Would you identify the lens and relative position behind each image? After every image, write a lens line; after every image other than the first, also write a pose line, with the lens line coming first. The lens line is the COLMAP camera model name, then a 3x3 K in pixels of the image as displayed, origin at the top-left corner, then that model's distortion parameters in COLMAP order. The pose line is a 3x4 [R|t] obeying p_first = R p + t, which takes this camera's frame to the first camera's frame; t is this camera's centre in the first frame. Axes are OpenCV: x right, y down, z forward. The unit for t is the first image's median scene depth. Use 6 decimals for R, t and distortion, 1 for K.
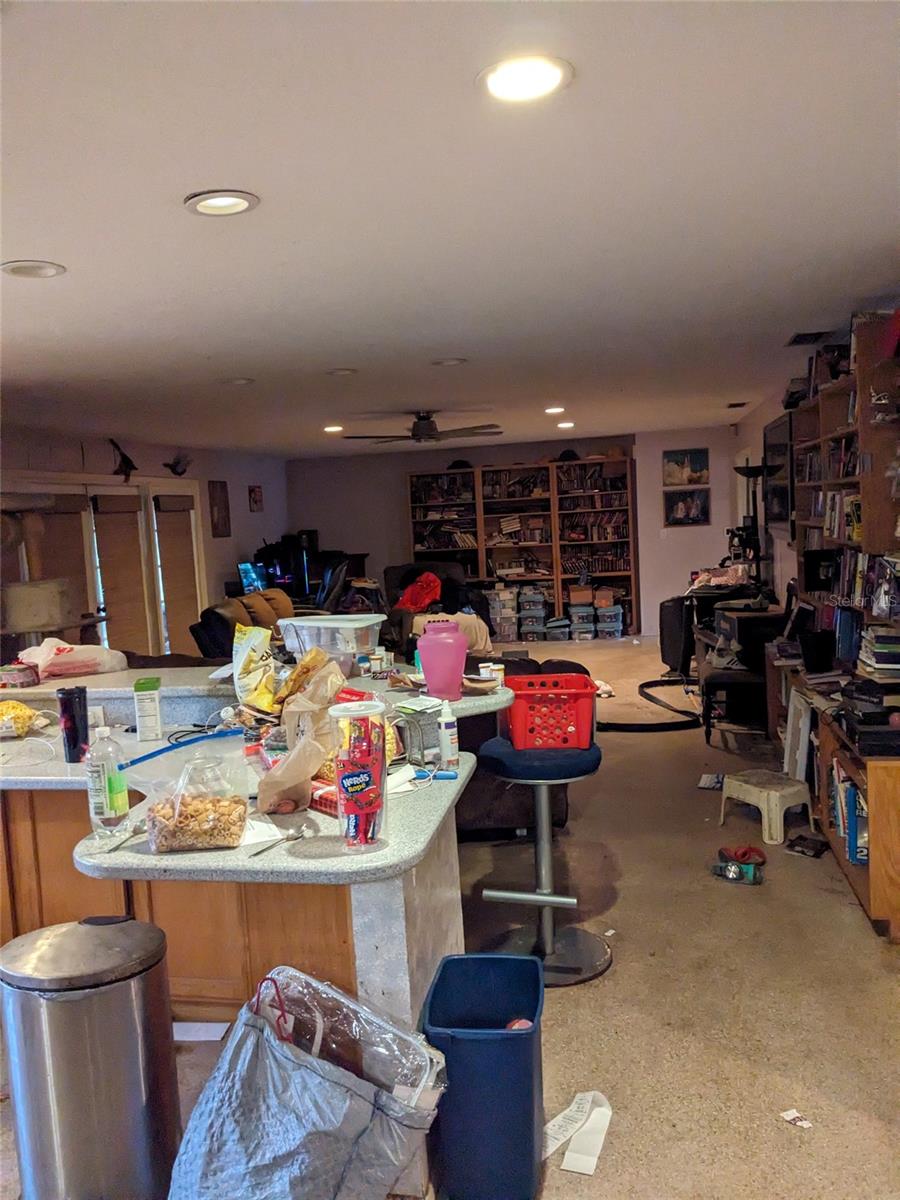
lens RADIAL K [[949.9, 0, 450.0], [0, 949.9, 600.0], [0, 0, 1]] dist [-0.005431, -0.004010]
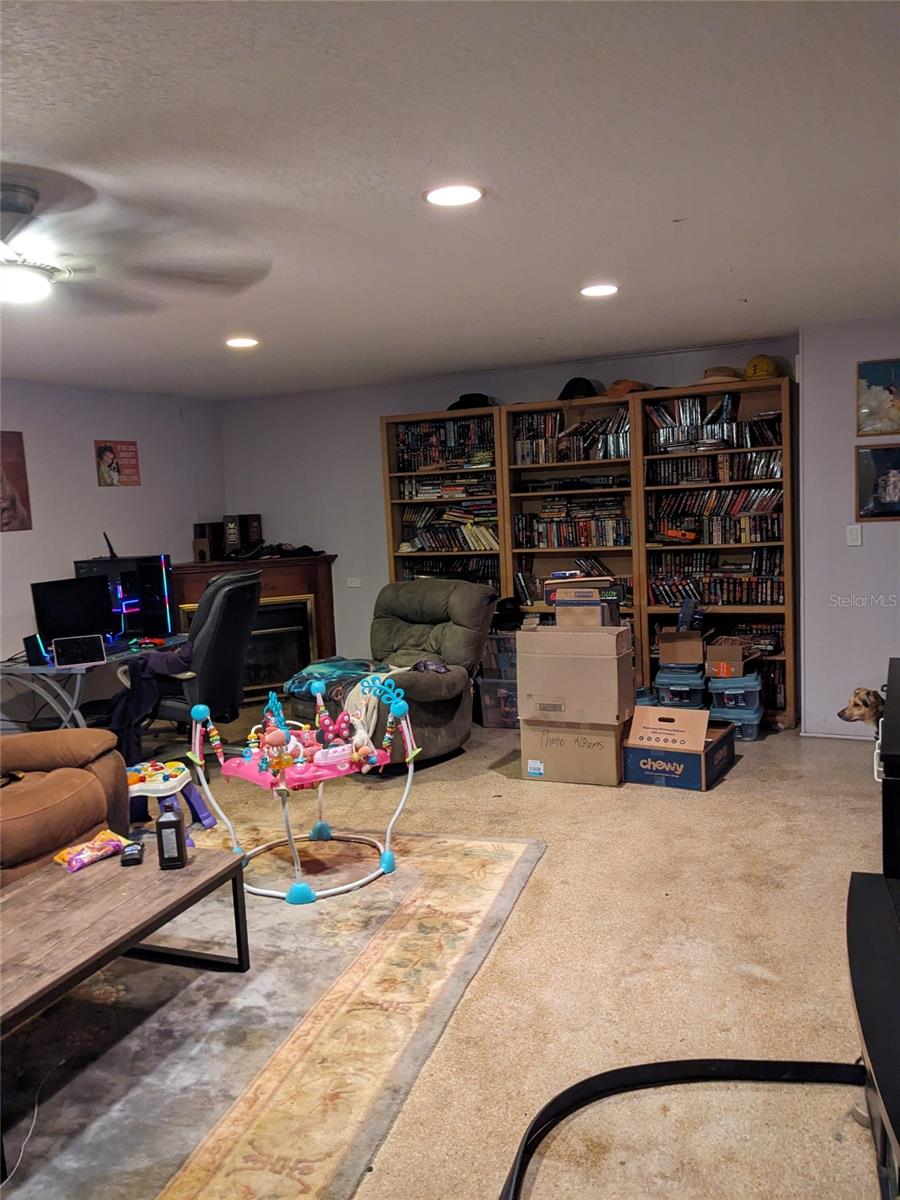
lens RADIAL K [[949.9, 0, 450.0], [0, 949.9, 600.0], [0, 0, 1]] dist [-0.005431, -0.004010]
pose [[0.971411, 0.032787, -0.235128, 0.134390], [-0.025558, 0.999104, 0.033729, -0.045494], [0.236023, -0.026755, 0.971379, 0.460050]]
